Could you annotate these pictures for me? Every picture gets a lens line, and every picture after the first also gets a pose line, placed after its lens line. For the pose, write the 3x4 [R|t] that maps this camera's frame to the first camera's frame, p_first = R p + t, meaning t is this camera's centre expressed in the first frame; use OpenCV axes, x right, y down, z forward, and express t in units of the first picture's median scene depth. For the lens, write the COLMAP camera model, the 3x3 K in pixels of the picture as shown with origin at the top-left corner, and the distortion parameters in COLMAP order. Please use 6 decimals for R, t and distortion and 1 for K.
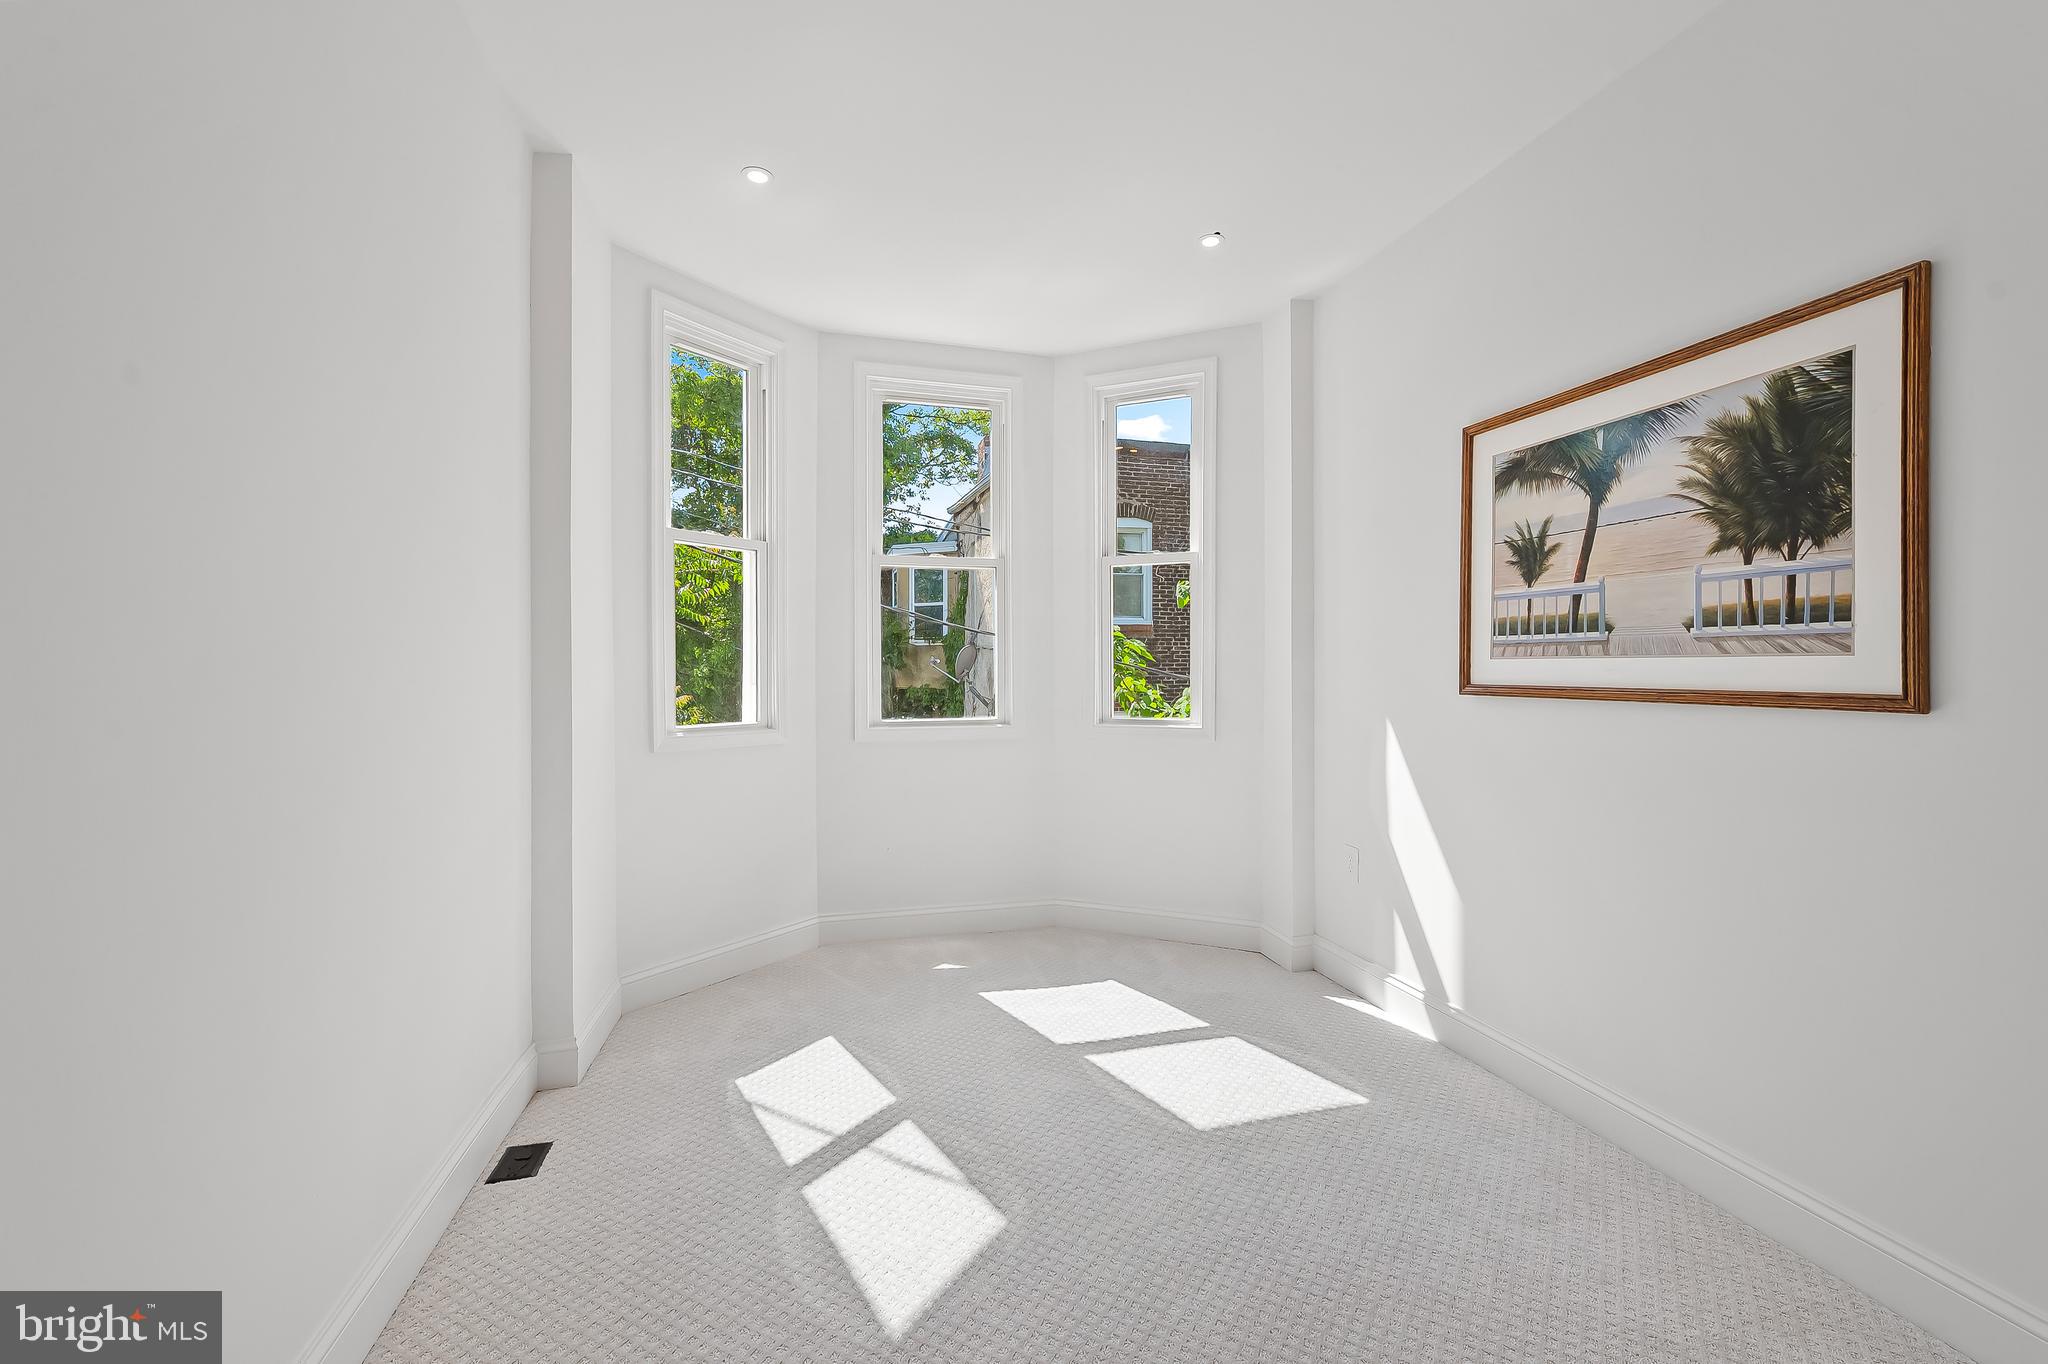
lens RADIAL K [[806.9, 0, 1026.8], [0, 806.9, 666.0], [0, 0, 1]] dist [0.008301, -0.000055]
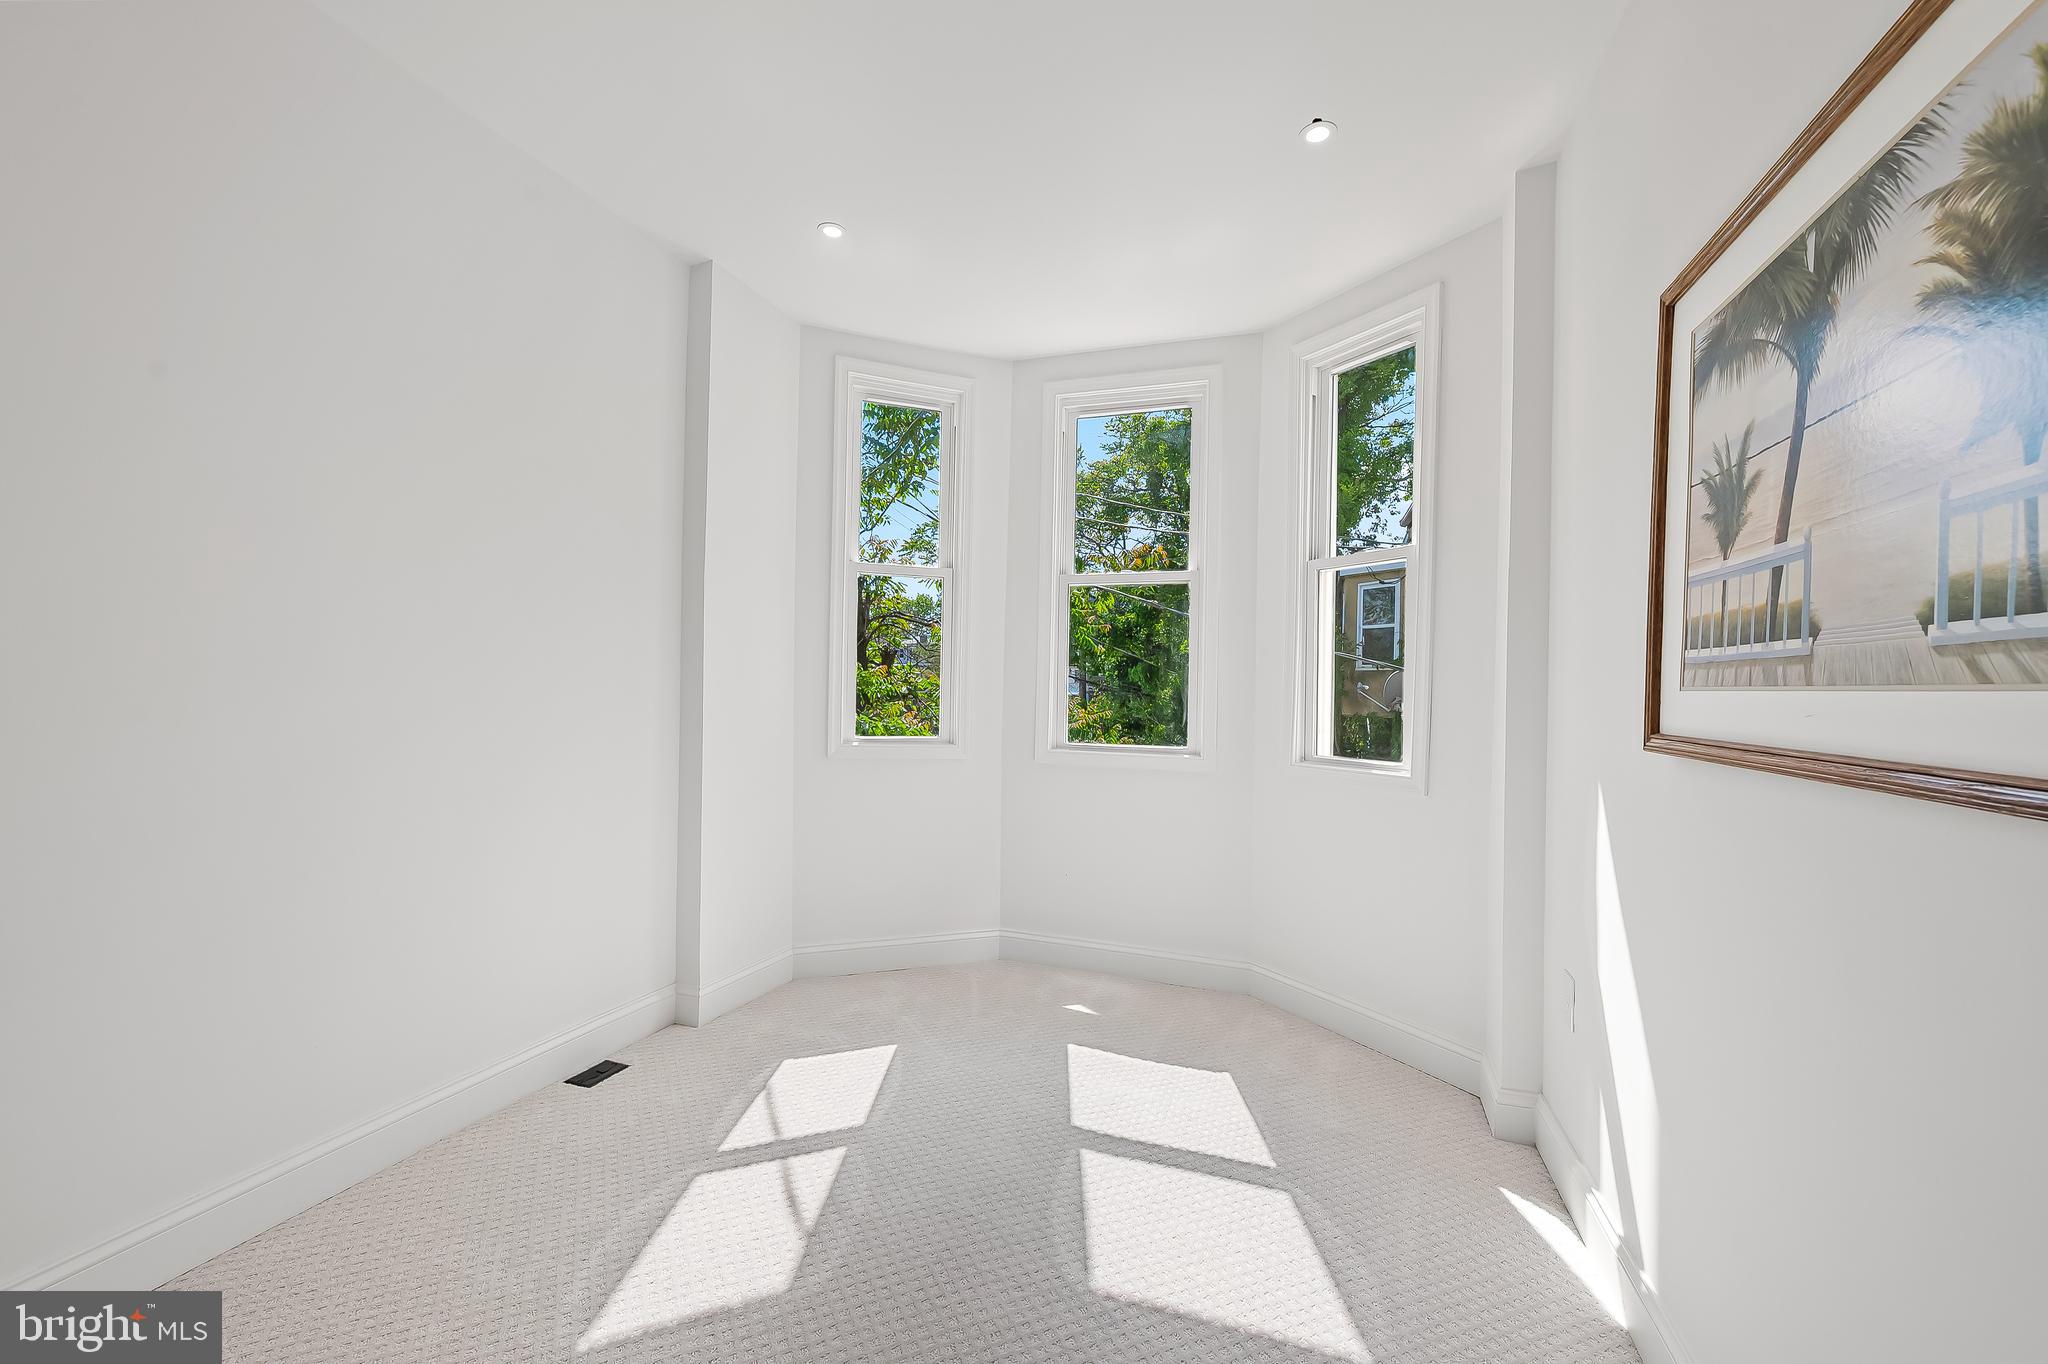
lens RADIAL K [[787.7, 0, 1044.9], [0, 787.7, 682.6], [0, 0, 1]] dist [0.009386, -0.000239]
pose [[0.832893, 0.015242, -0.553224, 0.571585], [-0.020586, 0.999782, -0.003448, -0.003674], [0.553051, 0.014260, 0.833025, 0.326463]]
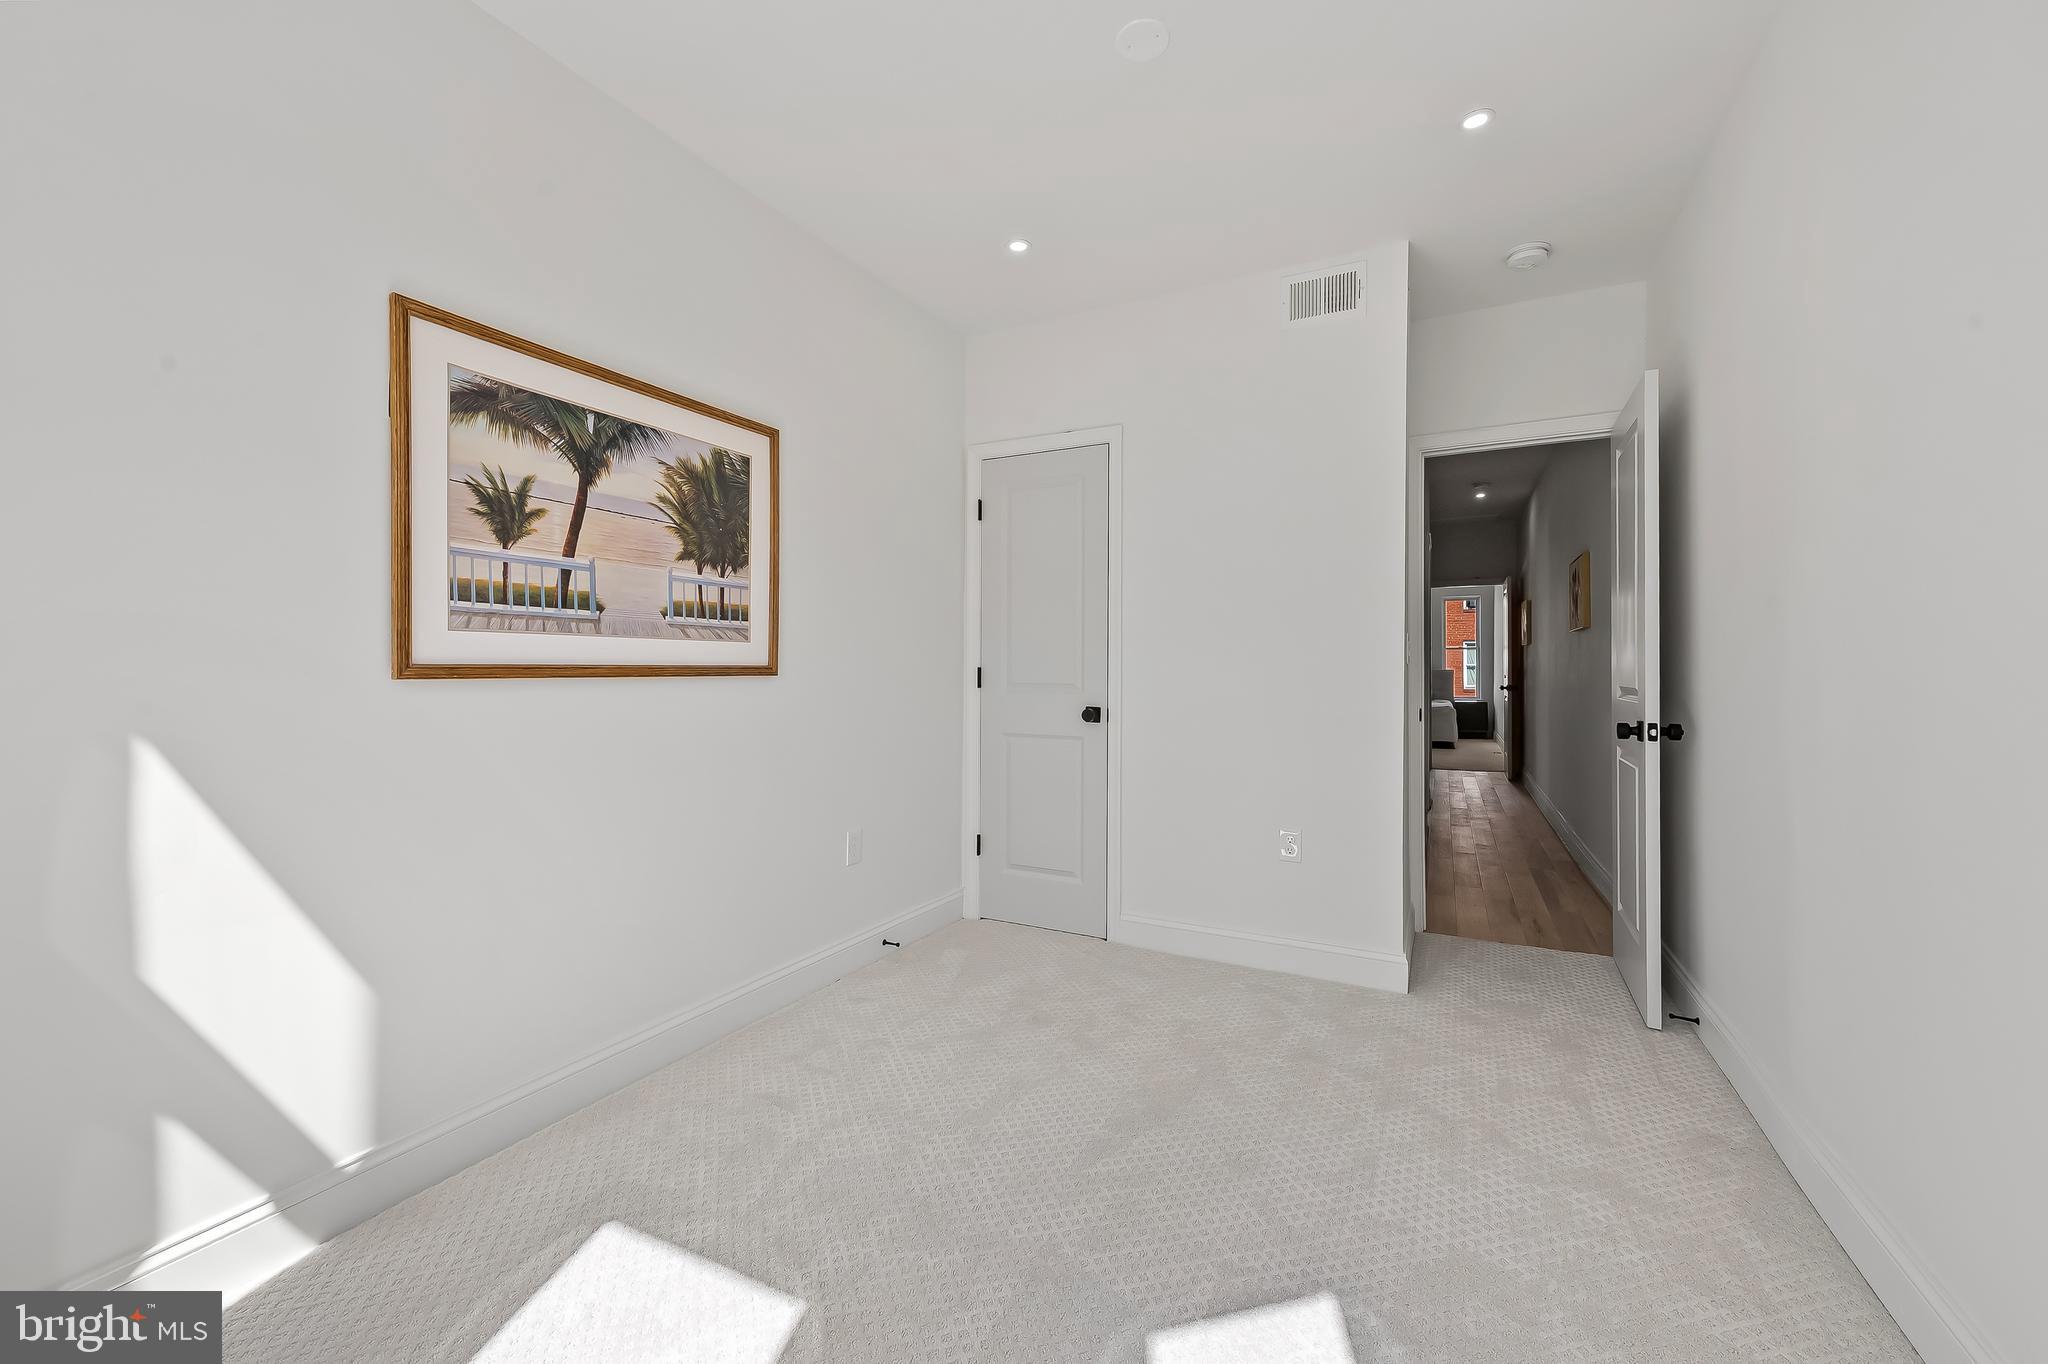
lens RADIAL K [[806.9, 0, 1026.8], [0, 806.9, 666.0], [0, 0, 1]] dist [0.008301, -0.000055]
pose [[-0.731646, 0.008080, 0.681637, -0.377152], [0.003620, 0.999962, -0.007968, 0.036493], [-0.681675, -0.003362, -0.731647, 1.328359]]
